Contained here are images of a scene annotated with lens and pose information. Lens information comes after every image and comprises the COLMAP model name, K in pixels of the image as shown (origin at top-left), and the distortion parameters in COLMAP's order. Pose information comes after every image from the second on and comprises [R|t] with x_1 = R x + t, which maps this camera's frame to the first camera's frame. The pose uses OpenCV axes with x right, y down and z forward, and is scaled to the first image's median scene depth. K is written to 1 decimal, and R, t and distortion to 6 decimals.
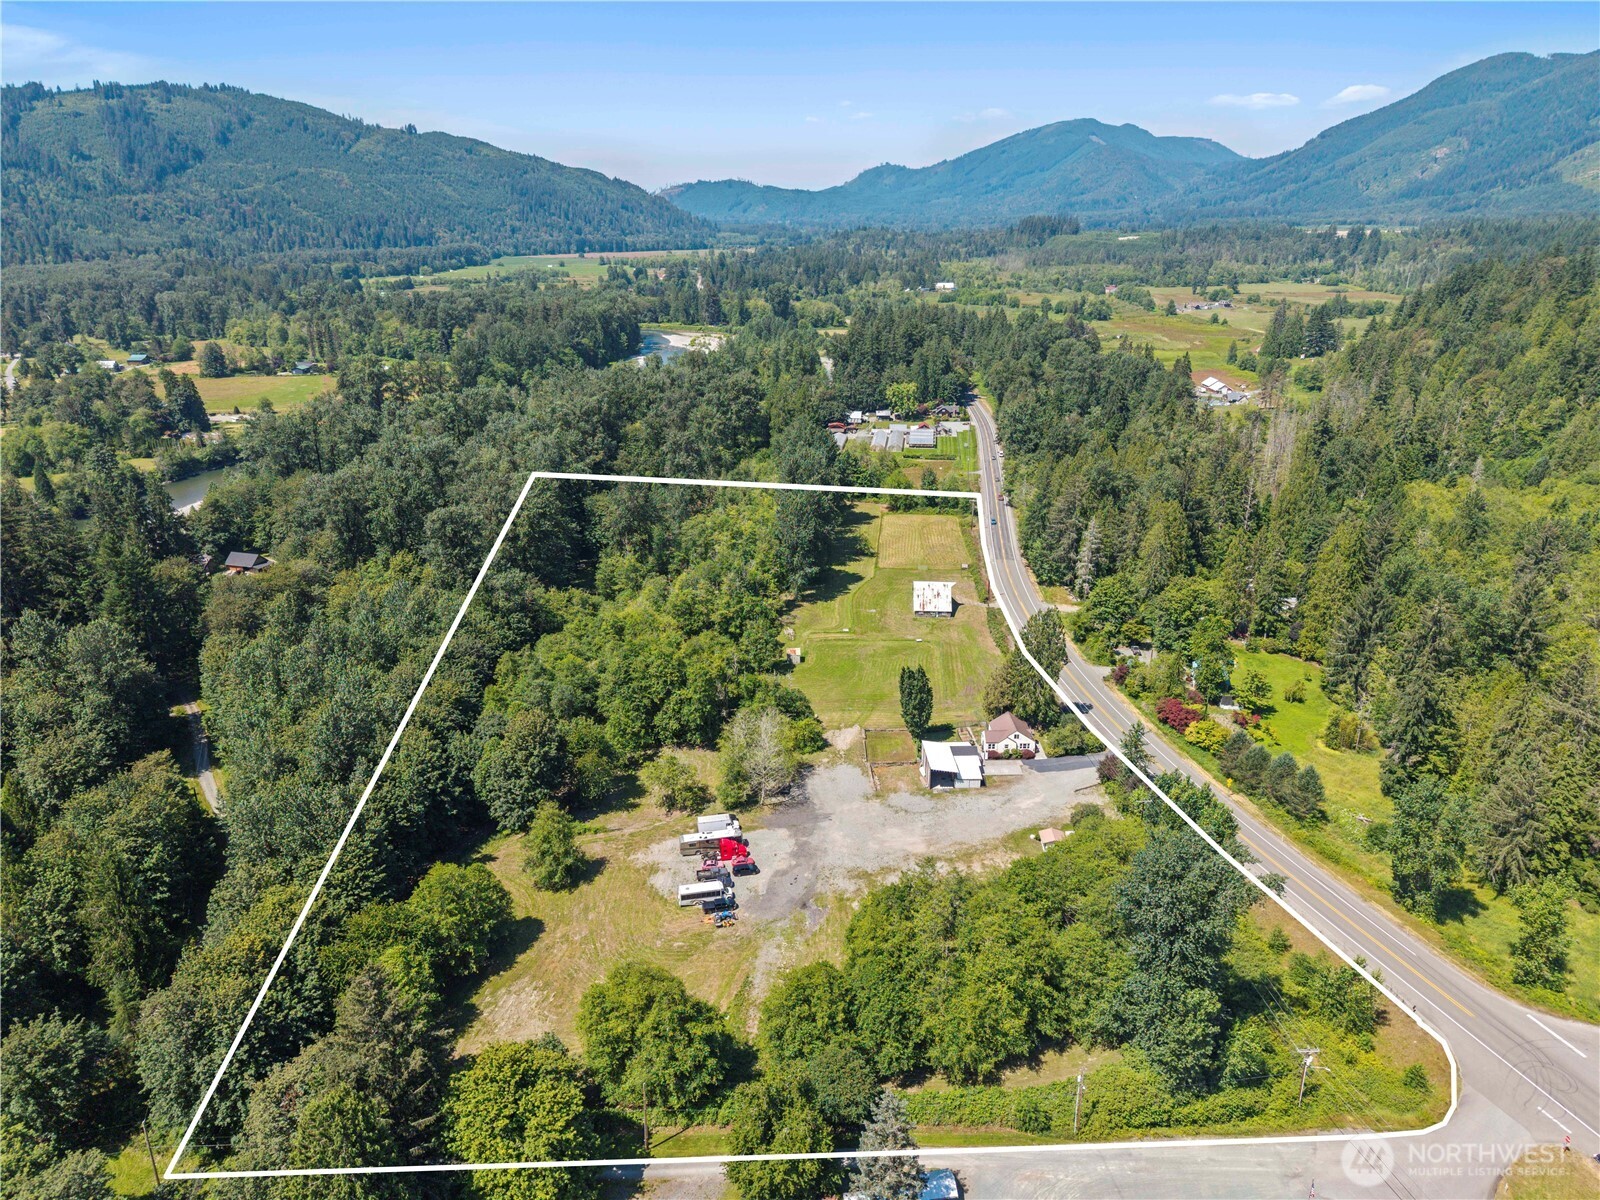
lens RADIAL K [[1061.4, 0, 809.7], [0, 1061.4, 602.0], [0, 0, 1]] dist [0.065340, -0.026574]
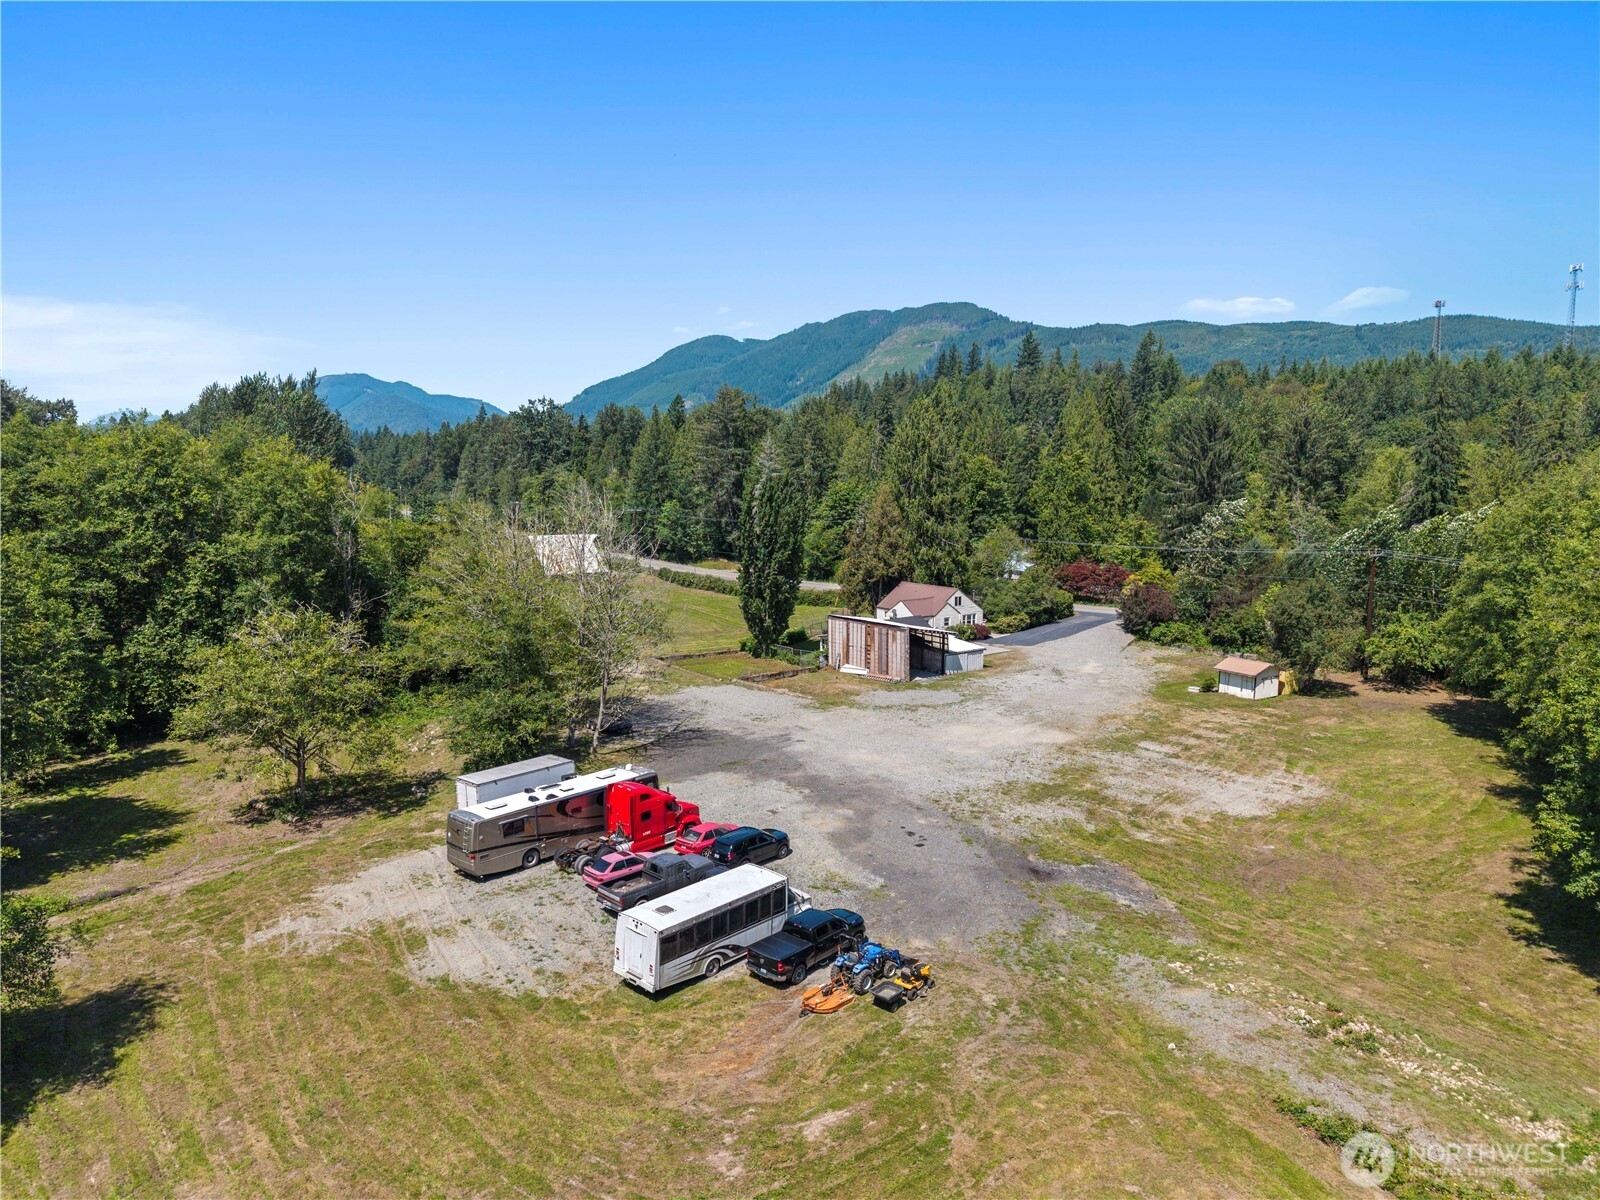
lens RADIAL K [[1061.4, 0, 809.7], [0, 1061.4, 602.0], [0, 0, 1]] dist [0.065340, -0.026574]
pose [[0.810910, -0.068516, 0.581146, -0.154382], [0.194214, 0.968341, -0.156834, 0.175638], [-0.552001, 0.240045, 0.798544, 0.559502]]
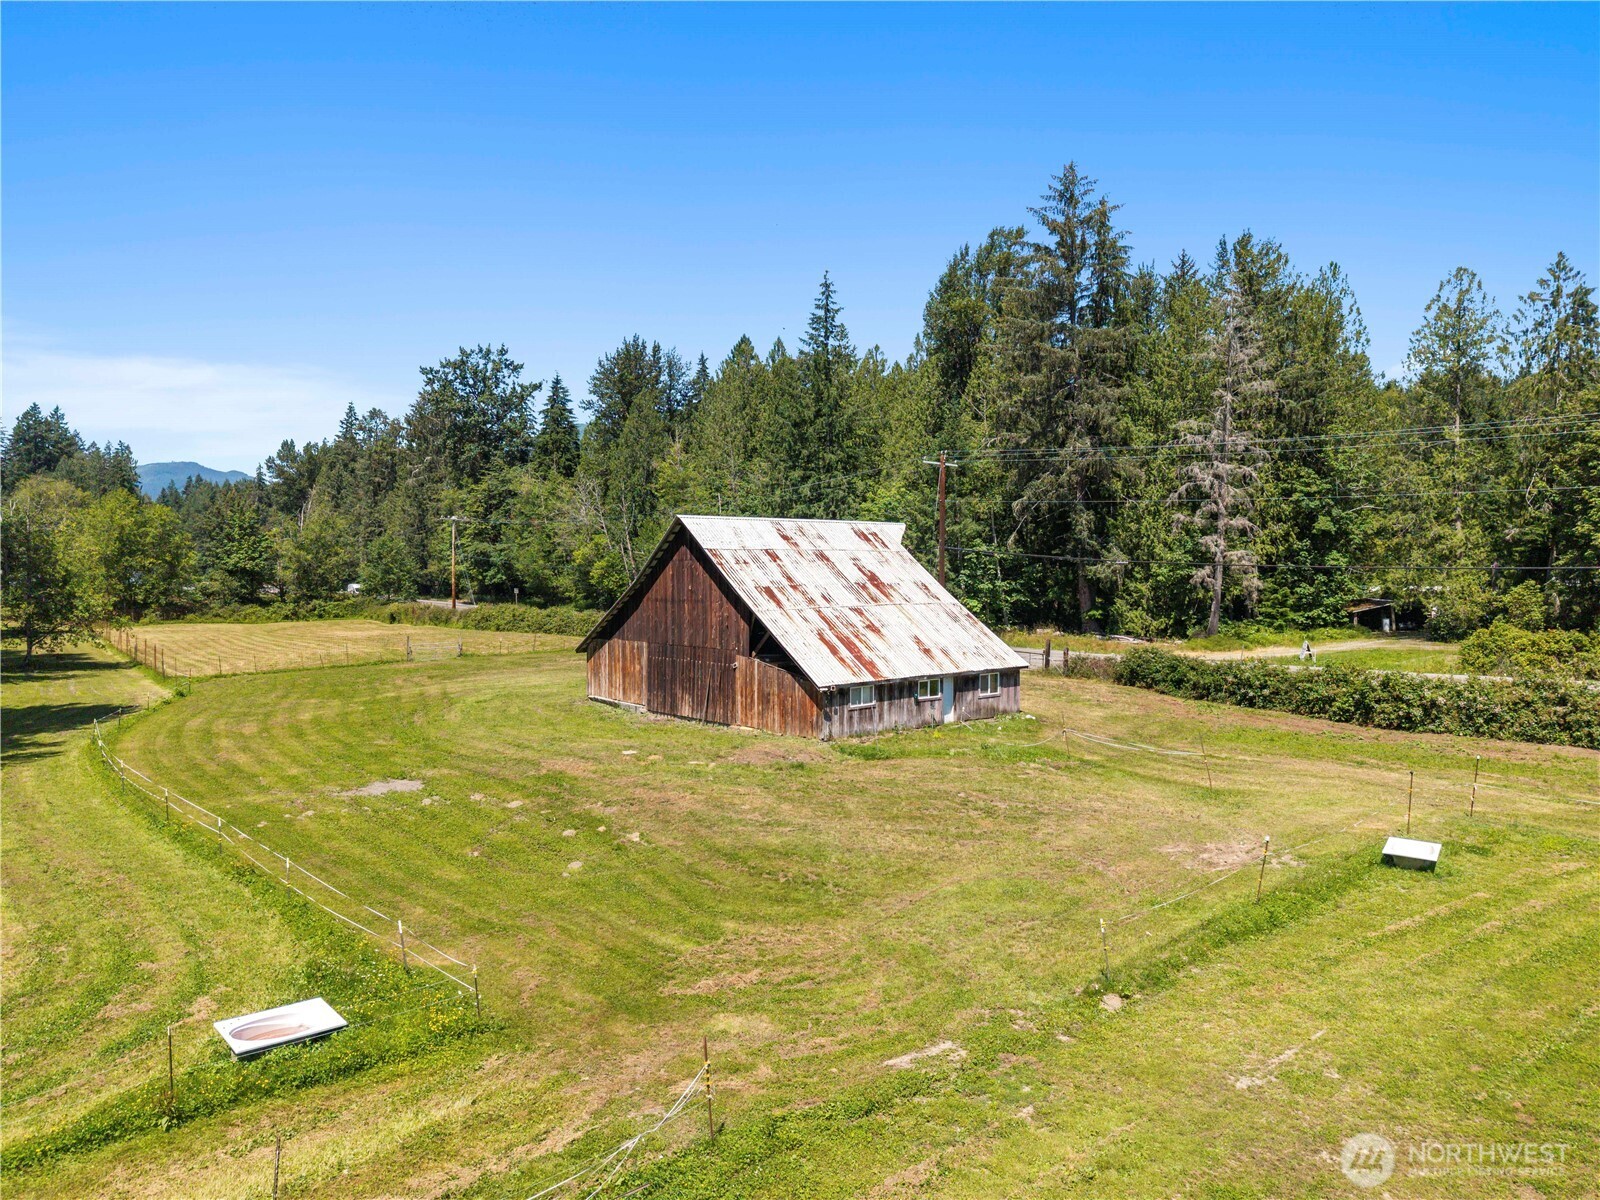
lens RADIAL K [[1098.9, 0, 830.3], [0, 1098.9, 597.5], [0, 0, 1]] dist [0.003639, 0.002400]
pose [[0.723851, -0.020226, 0.689660, 0.019998], [0.231141, 0.948919, -0.214771, 0.031152], [-0.650087, 0.314871, 0.691551, 1.121320]]
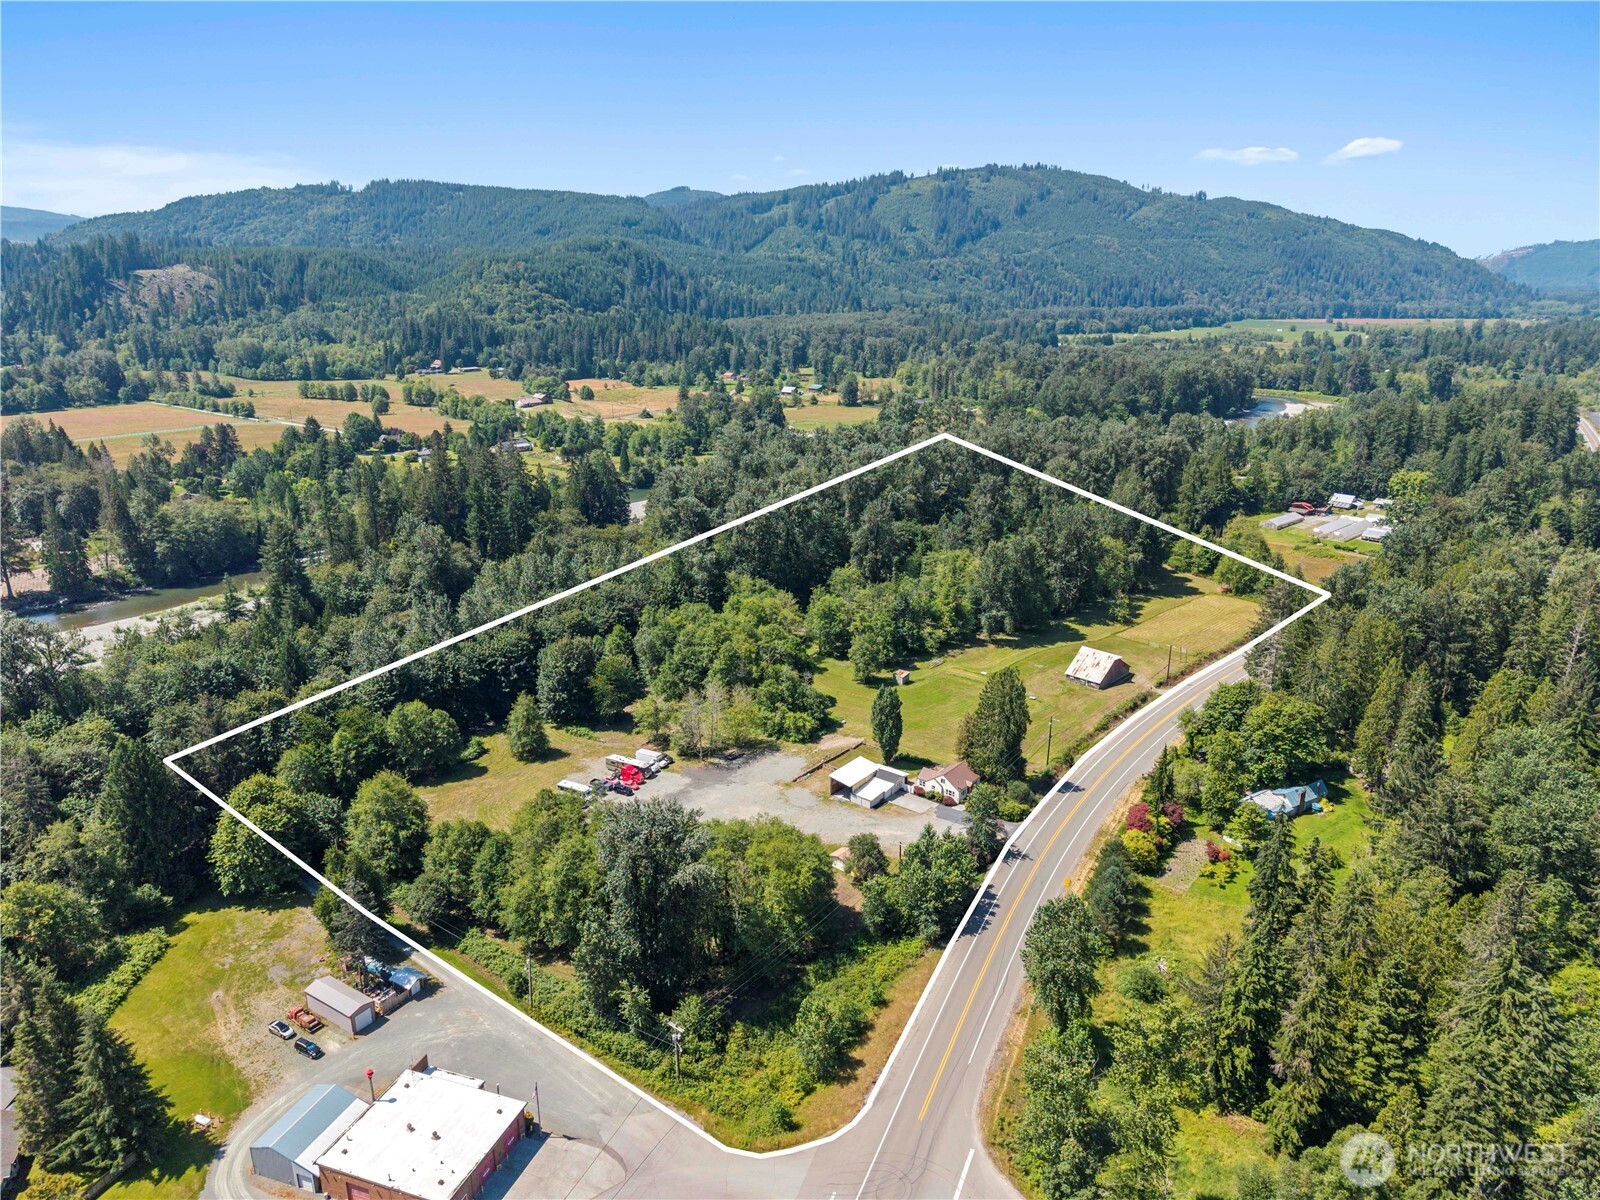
lens RADIAL K [[1090.6, 0, 813.8], [0, 1090.6, 592.3], [0, 0, 1]] dist [0.018256, -0.005489]
pose [[0.791271, 0.190271, -0.581109, 0.593280], [-0.227527, 0.973730, 0.009013, -0.024302], [0.567558, 0.125086, 0.813776, 0.069944]]
